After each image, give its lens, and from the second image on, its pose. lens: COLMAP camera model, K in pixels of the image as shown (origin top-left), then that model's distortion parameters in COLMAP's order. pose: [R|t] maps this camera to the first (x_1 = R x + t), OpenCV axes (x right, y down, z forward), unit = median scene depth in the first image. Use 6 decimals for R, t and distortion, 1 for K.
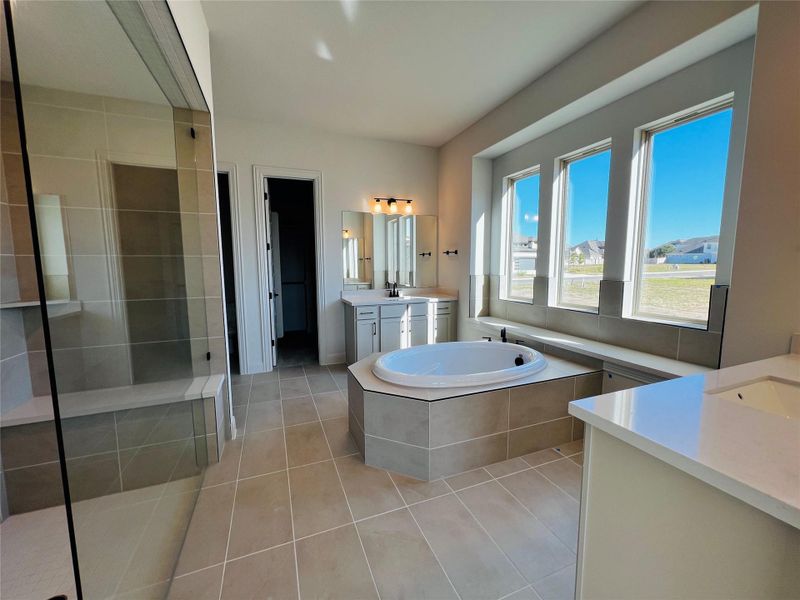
lens RADIAL K [[321.5, 0, 398.4], [0, 321.5, 303.9], [0, 0, 1]] dist [-0.003309, -0.000353]
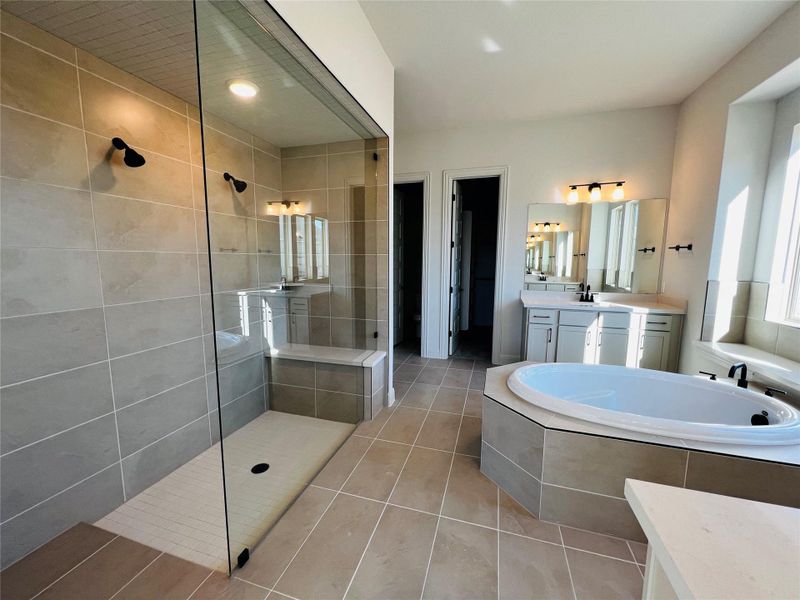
lens RADIAL K [[321.5, 0, 395.6], [0, 321.5, 303.7], [0, 0, 1]] dist [-0.003309, -0.000353]
pose [[0.773279, 0.094995, -0.626909, 0.145082], [-0.086189, 0.995284, 0.044503, -0.012153], [0.628181, 0.019619, 0.777820, 0.044078]]
